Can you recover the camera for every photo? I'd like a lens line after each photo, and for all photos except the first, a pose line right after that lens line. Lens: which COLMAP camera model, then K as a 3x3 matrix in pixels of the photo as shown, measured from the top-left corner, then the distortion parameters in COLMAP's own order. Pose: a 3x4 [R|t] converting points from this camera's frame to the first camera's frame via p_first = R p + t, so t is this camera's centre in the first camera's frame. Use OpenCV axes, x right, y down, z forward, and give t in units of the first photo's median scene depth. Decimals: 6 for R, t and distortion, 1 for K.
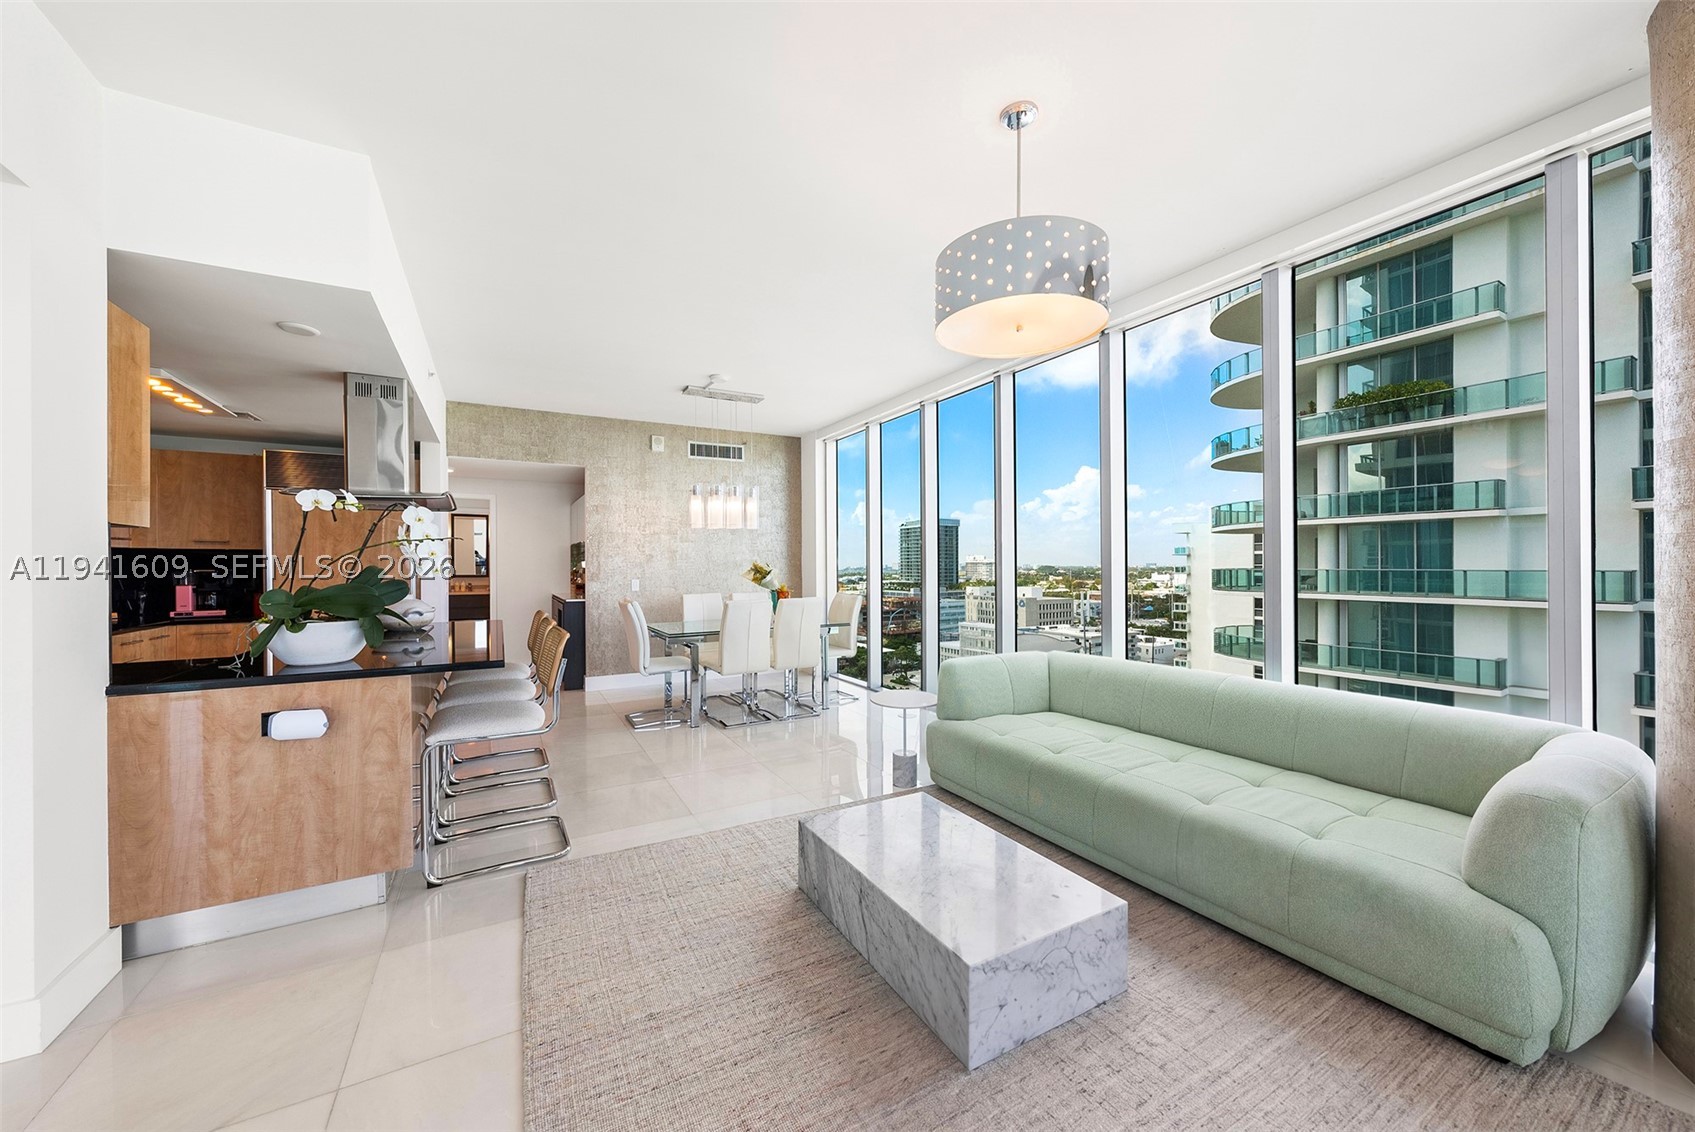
lens RADIAL K [[631.2, 0, 847.5], [0, 631.2, 566.0], [0, 0, 1]] dist [-0.000670, -0.000171]
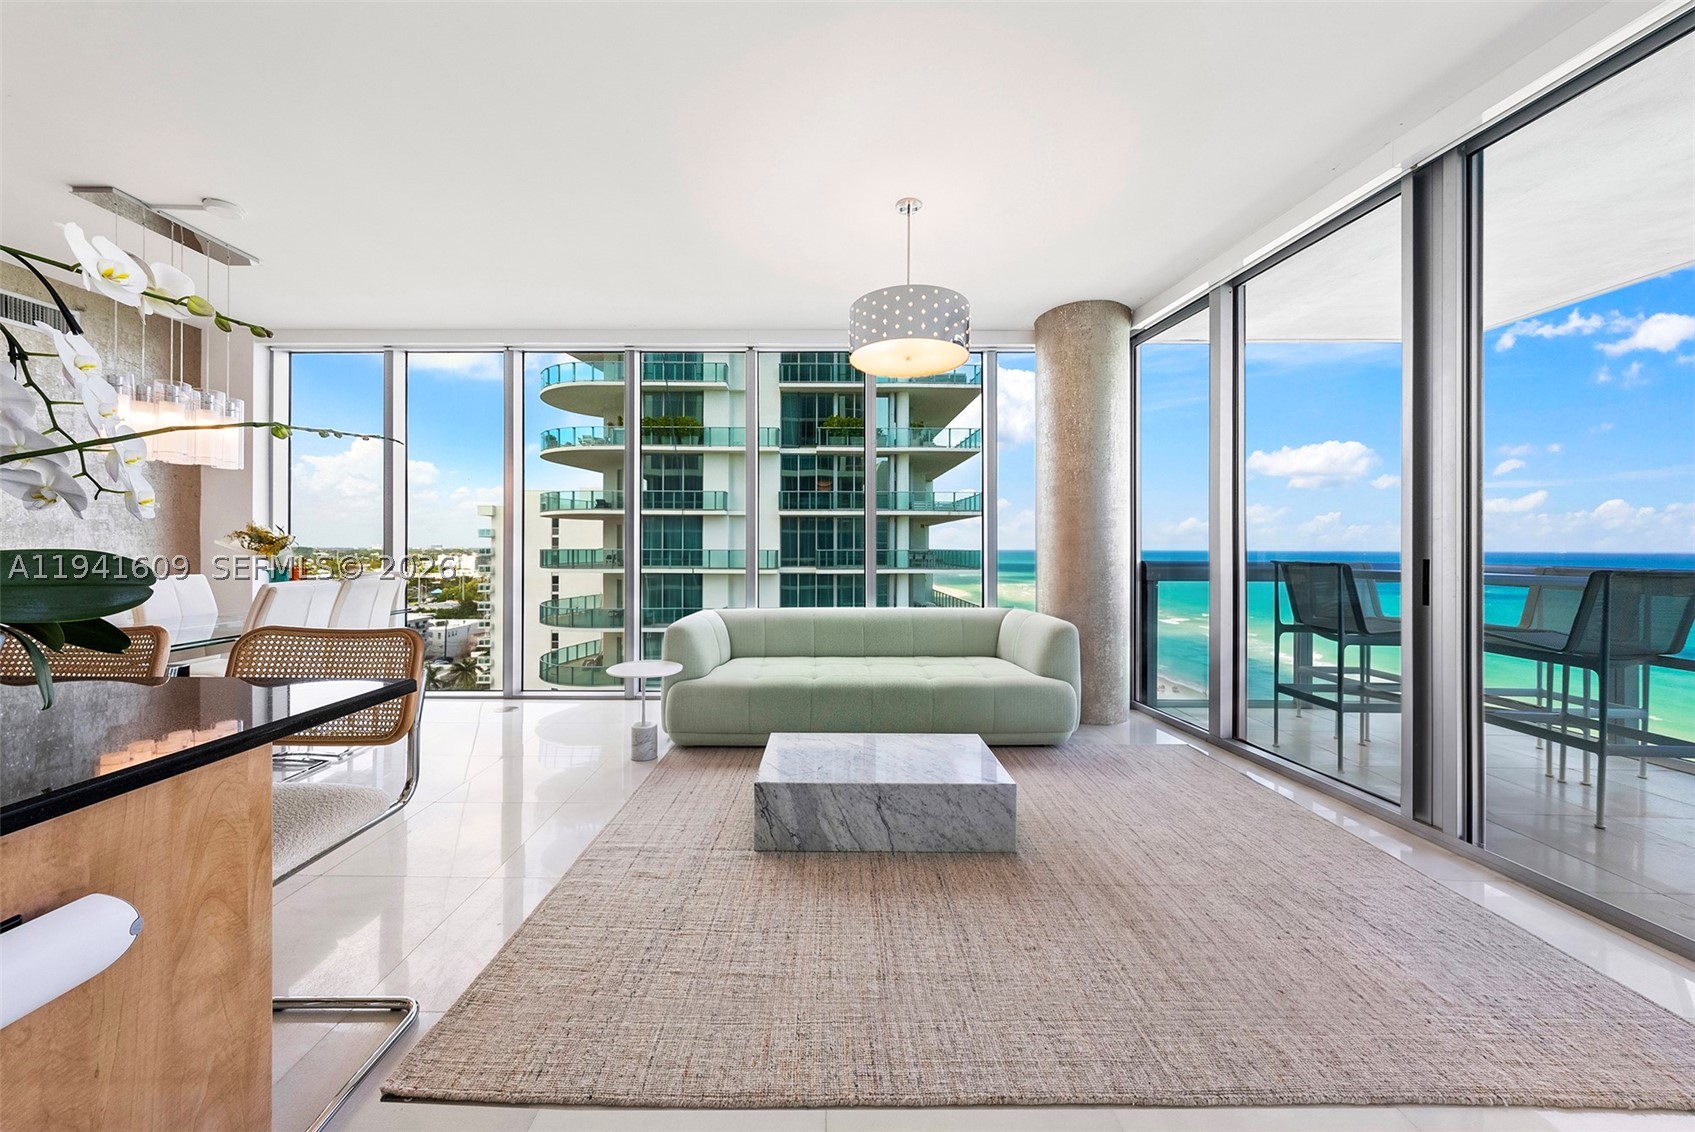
lens RADIAL K [[590.3, 0, 847.1], [0, 590.3, 545.1], [0, 0, 1]] dist [0.000444, 0.000063]
pose [[0.473120, 0.007269, 0.880968, -0.094326], [-0.002064, 0.999972, -0.007142, 0.004167], [-0.880996, 0.001561, 0.473122, 0.050049]]
